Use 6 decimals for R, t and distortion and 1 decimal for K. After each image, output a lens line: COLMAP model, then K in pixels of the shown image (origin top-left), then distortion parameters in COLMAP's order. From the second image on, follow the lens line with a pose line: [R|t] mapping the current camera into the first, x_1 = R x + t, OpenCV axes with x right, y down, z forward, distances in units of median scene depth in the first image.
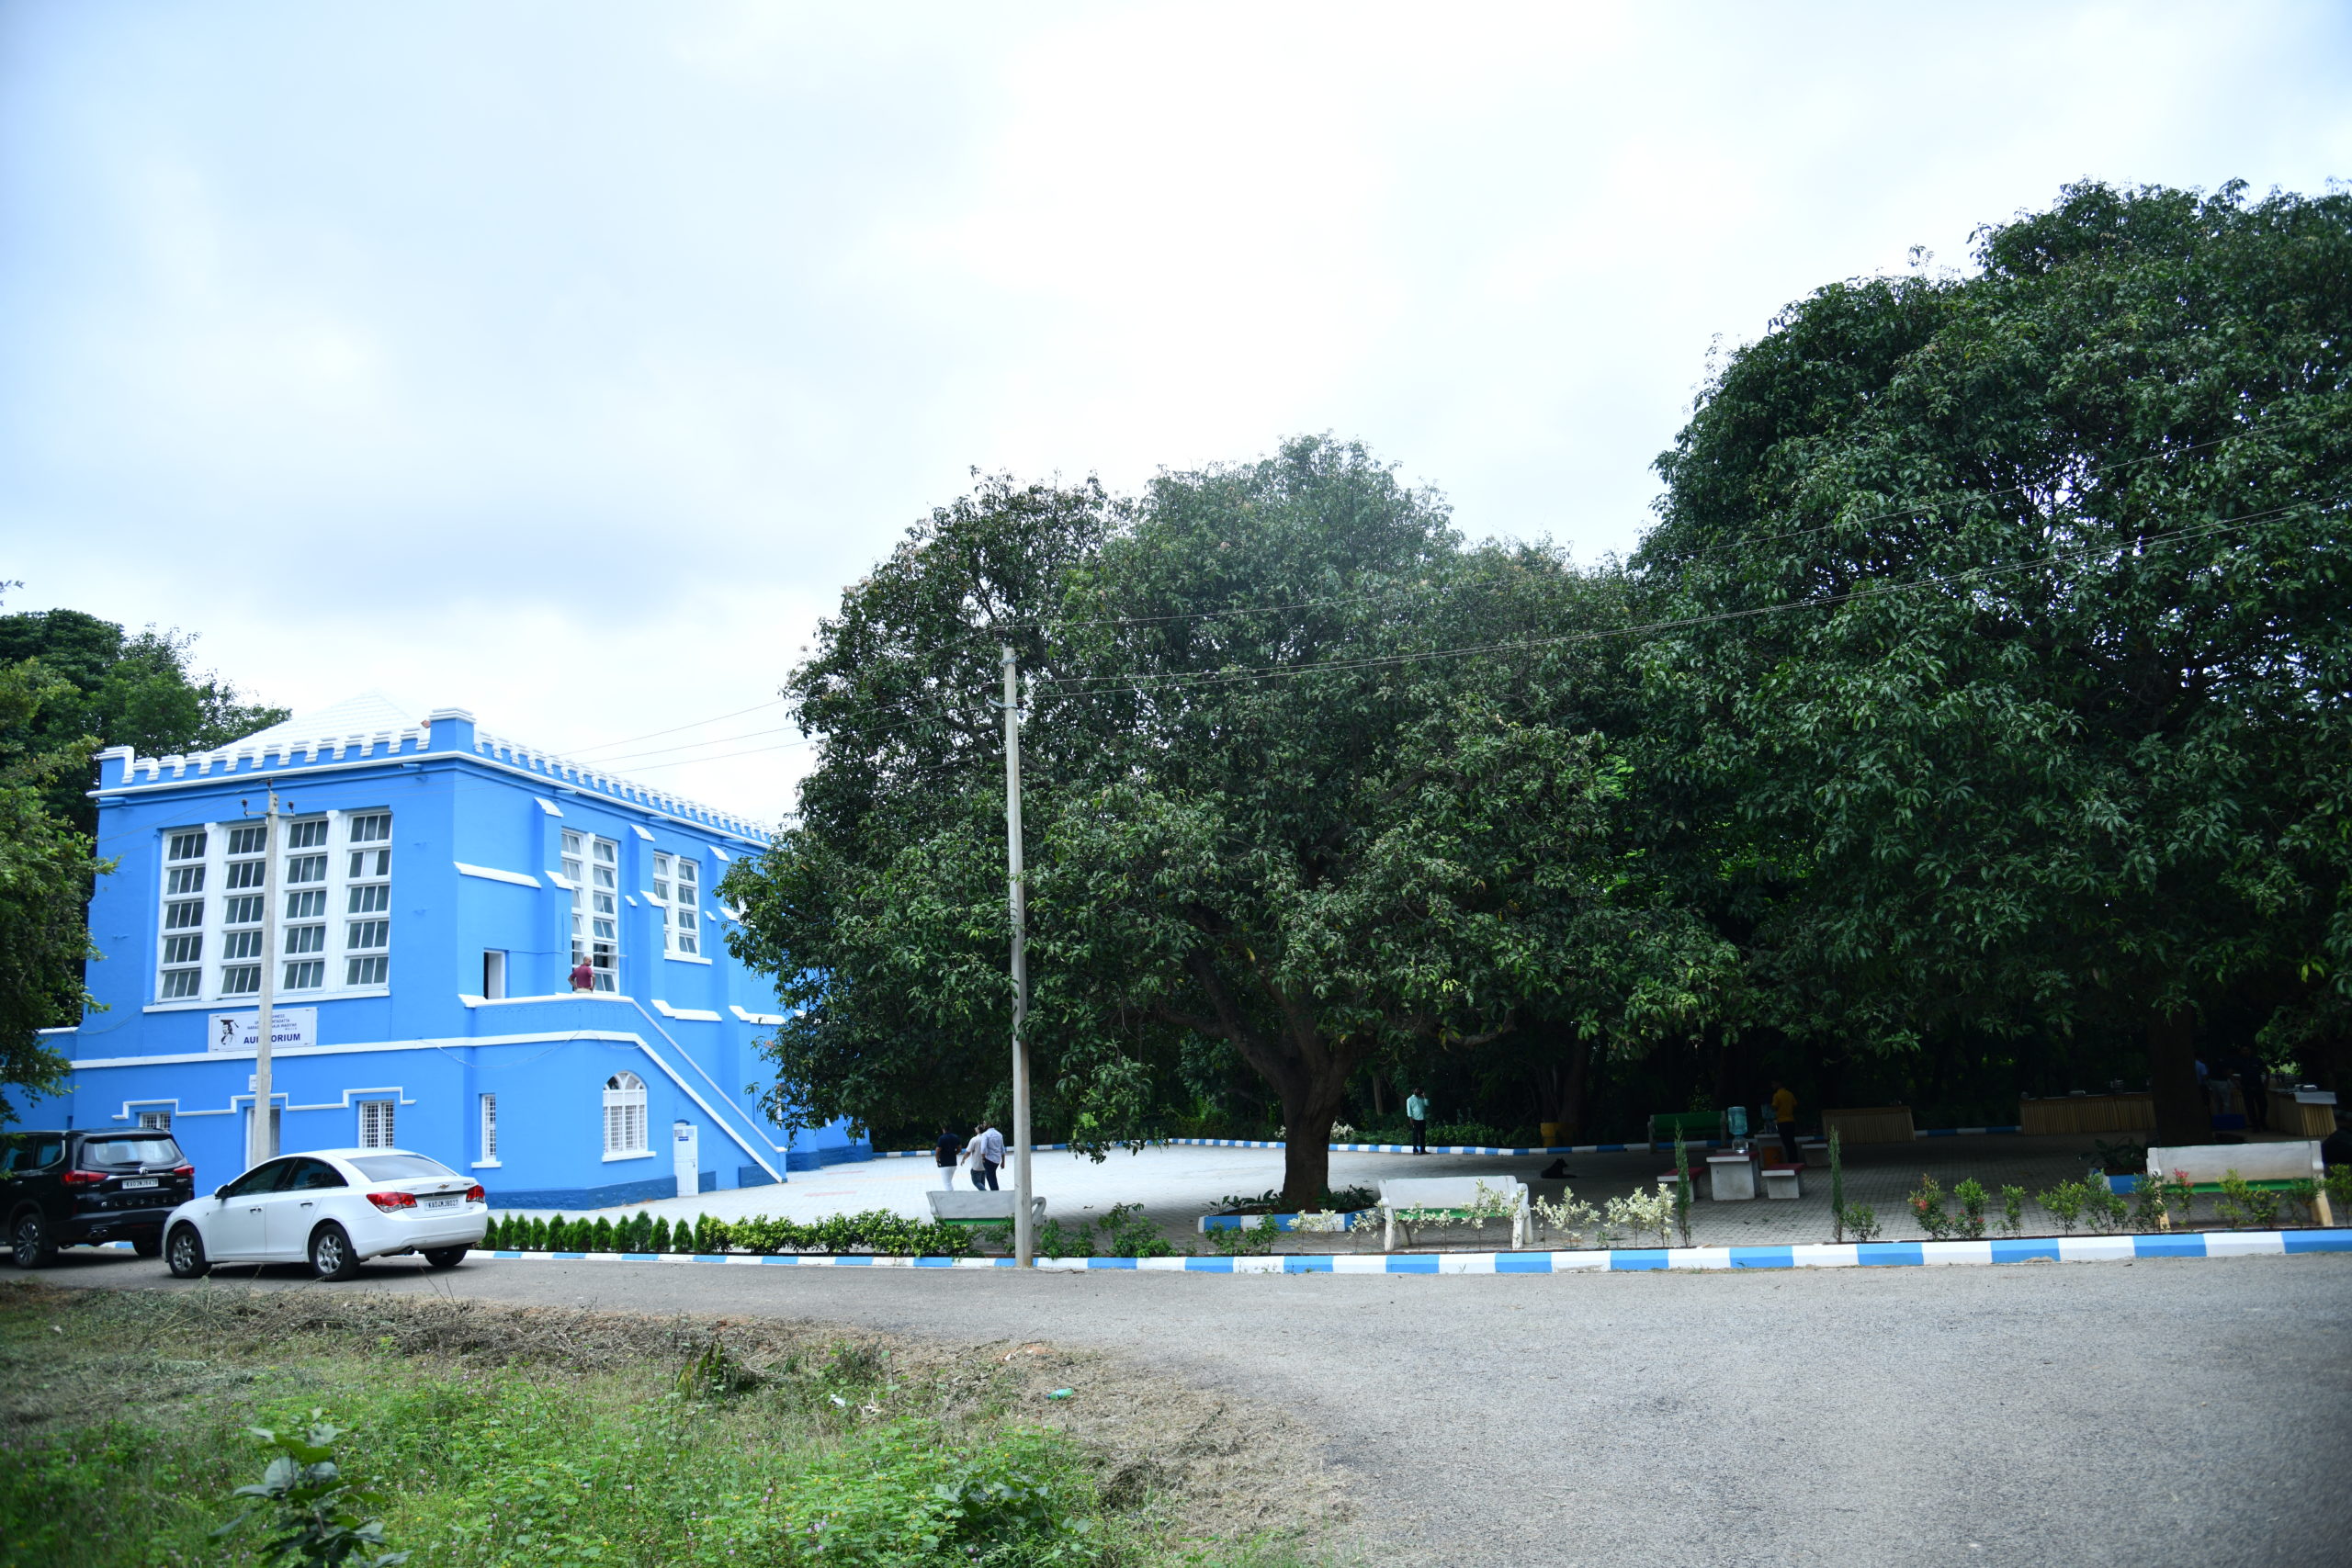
lens RADIAL K [[1618.8, 0, 1169.9], [0, 1618.8, 785.7], [0, 0, 1]] dist [-0.109976, 0.066238]
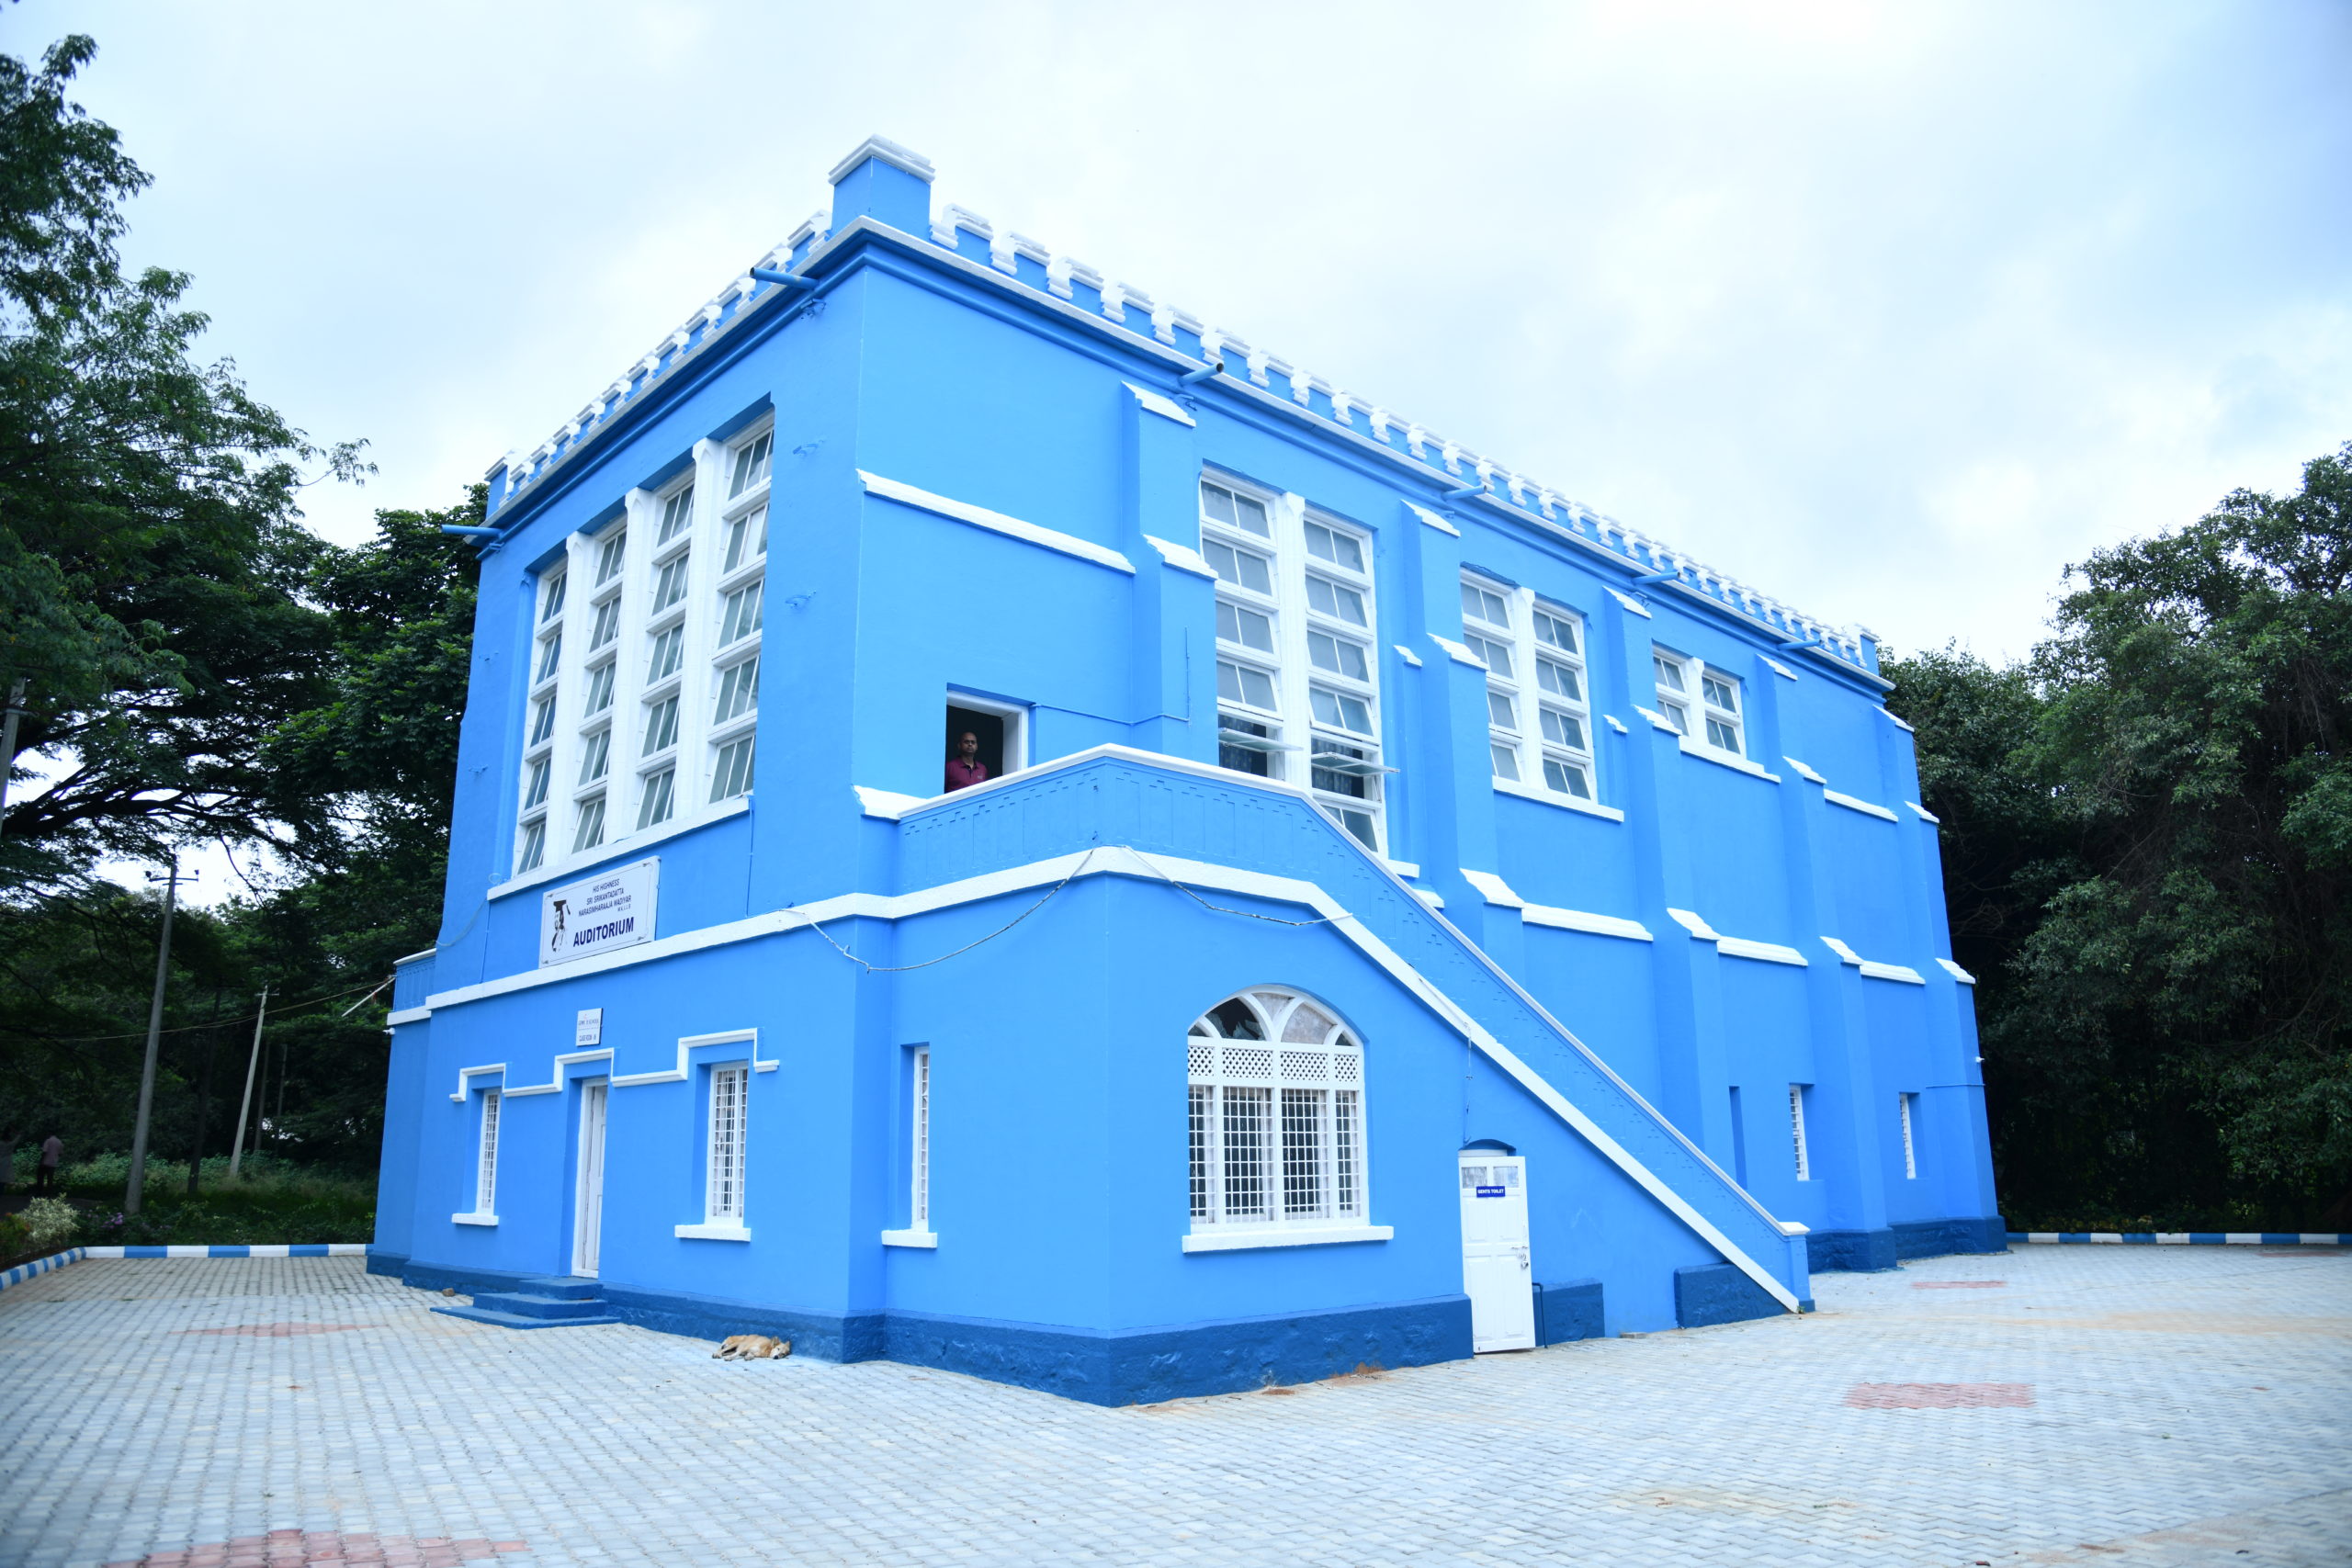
lens RADIAL K [[1618.8, 0, 1169.9], [0, 1618.8, 785.7], [0, 0, 1]] dist [-0.109976, 0.066238]
pose [[0.808490, -0.087644, -0.581947, -0.150987], [0.069902, 0.996150, -0.052910, 0.149325], [0.584343, 0.002098, 0.811504, 0.688936]]
